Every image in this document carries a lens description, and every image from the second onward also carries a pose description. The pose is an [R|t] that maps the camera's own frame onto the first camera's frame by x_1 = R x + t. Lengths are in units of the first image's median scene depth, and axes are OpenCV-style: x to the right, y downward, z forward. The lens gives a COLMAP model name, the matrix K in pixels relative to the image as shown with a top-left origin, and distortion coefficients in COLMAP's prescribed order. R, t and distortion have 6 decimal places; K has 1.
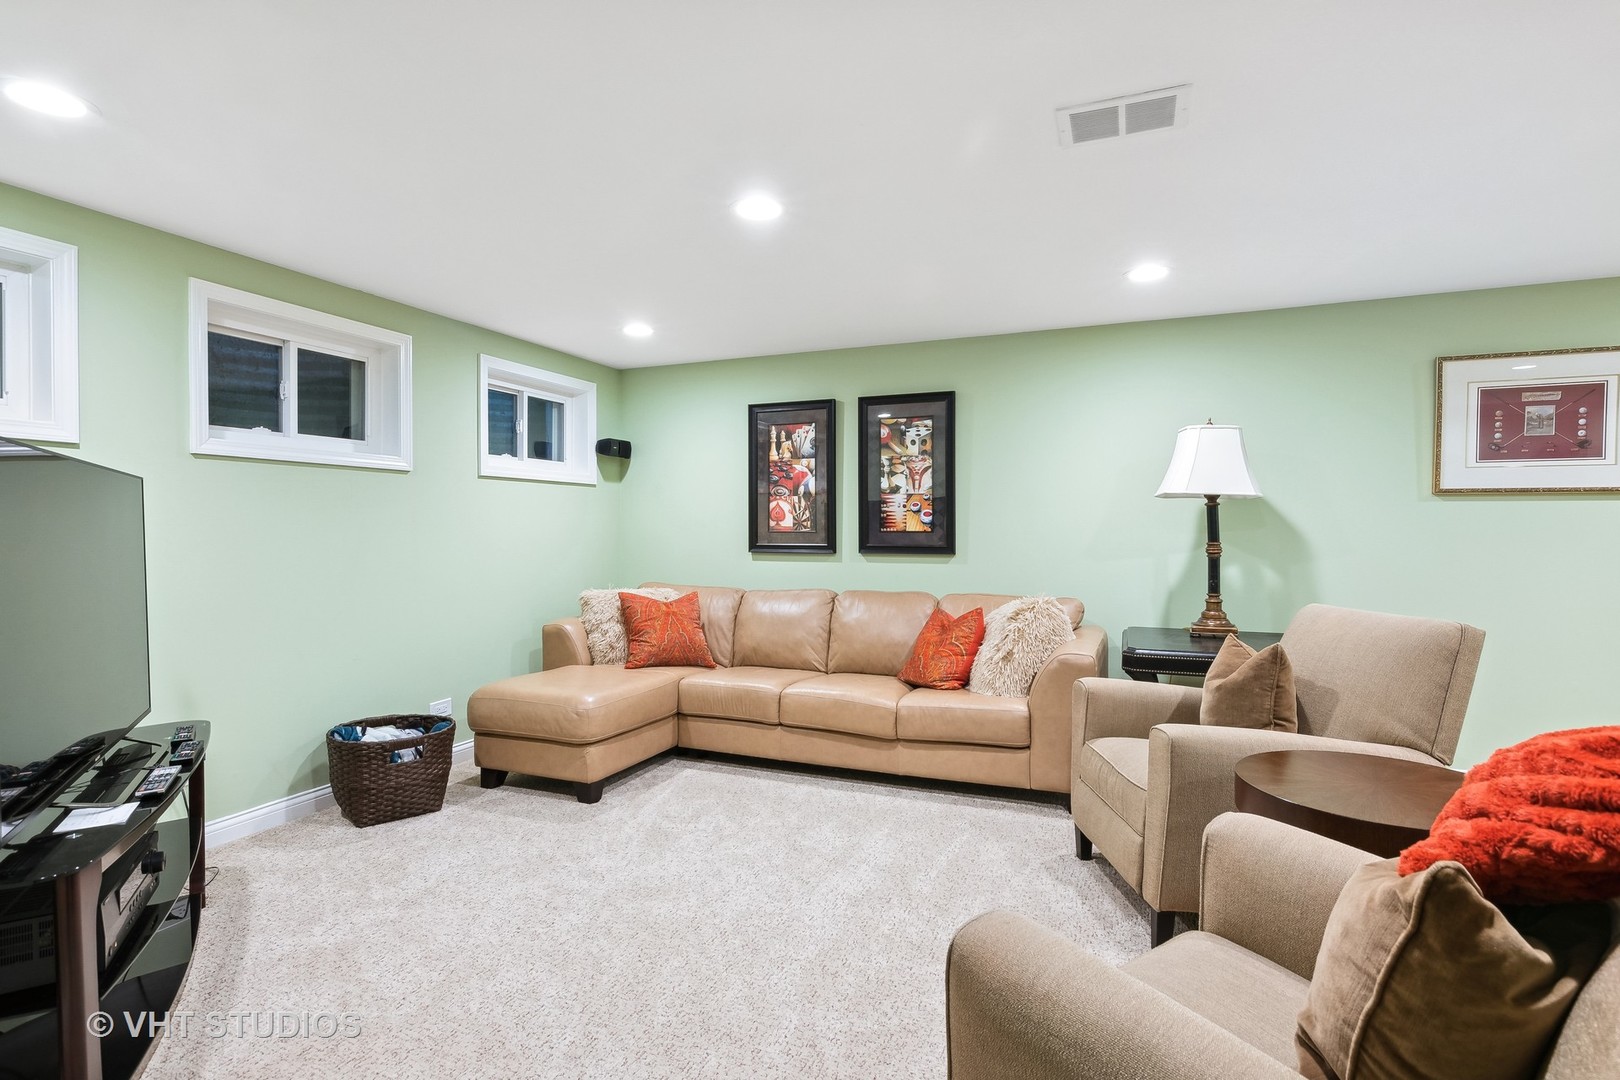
lens RADIAL K [[789.3, 0, 820.0], [0, 789.3, 539.4], [0, 0, 1]] dist [-0.000709, 0.000075]
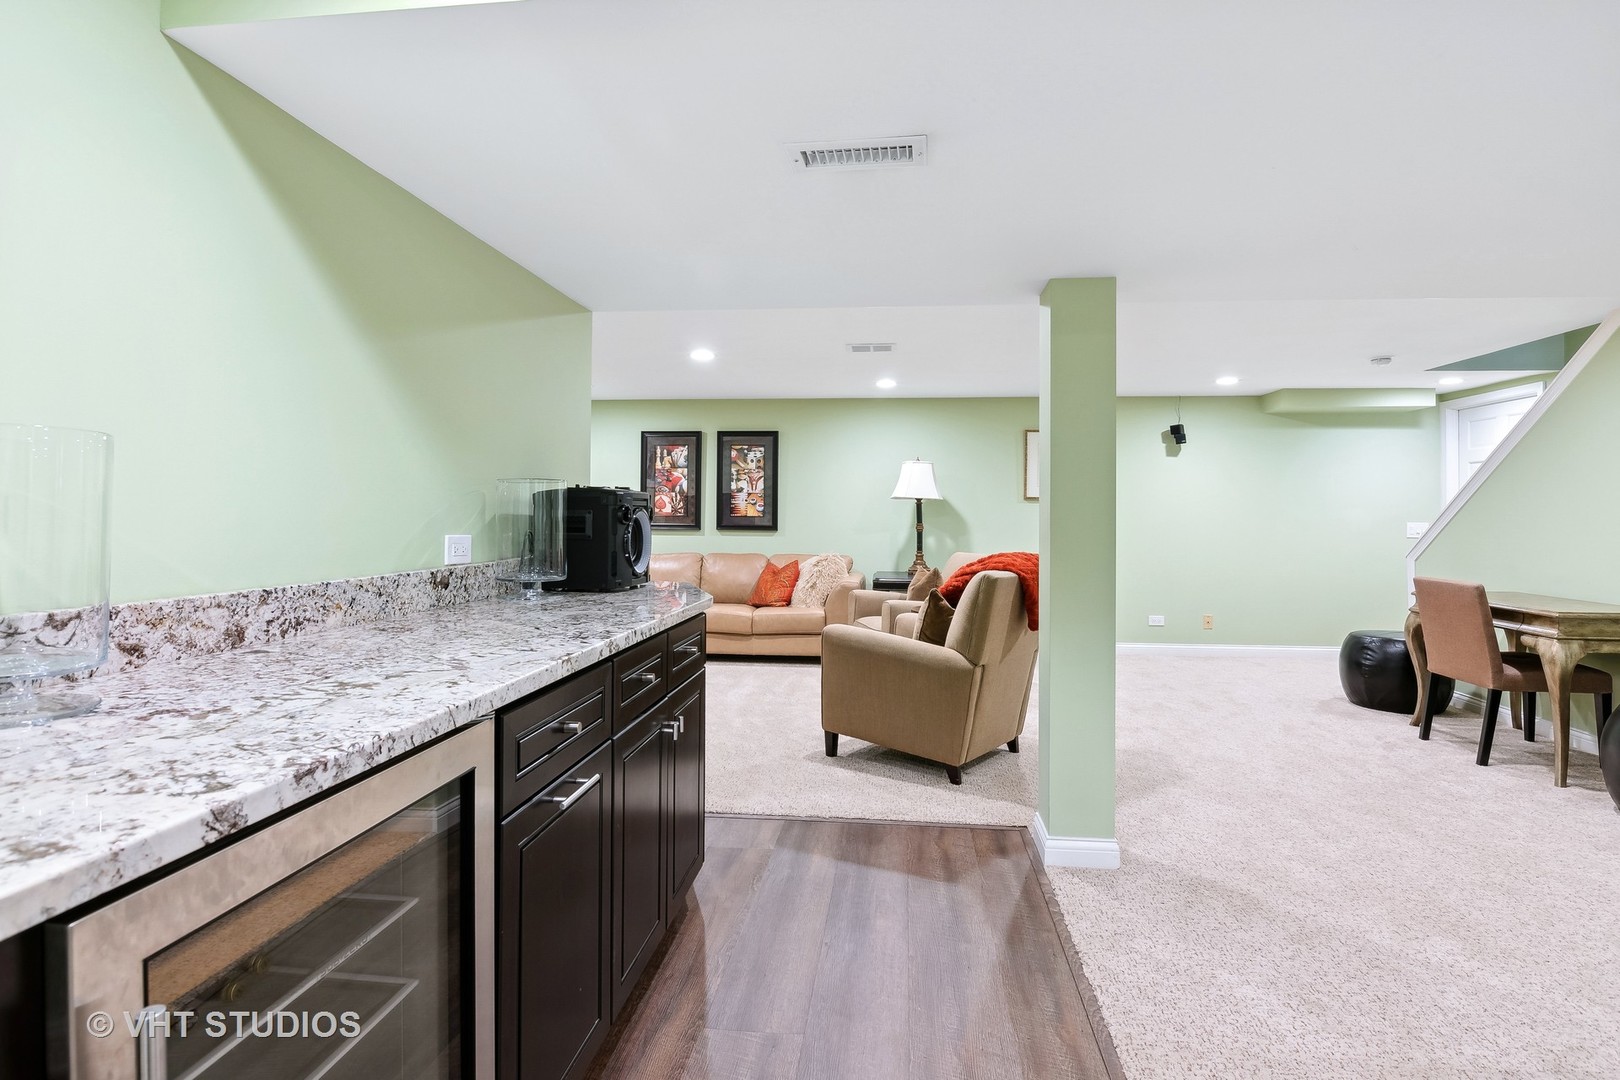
lens RADIAL K [[795.9, 0, 810.0], [0, 795.9, 526.0], [0, 0, 1]] dist [0.000170, -0.000130]
pose [[0.961306, 0.005878, 0.275420, -0.215610], [-0.005854, 0.999982, -0.000910, 0.010294], [-0.275421, -0.000737, 0.961324, -0.594949]]
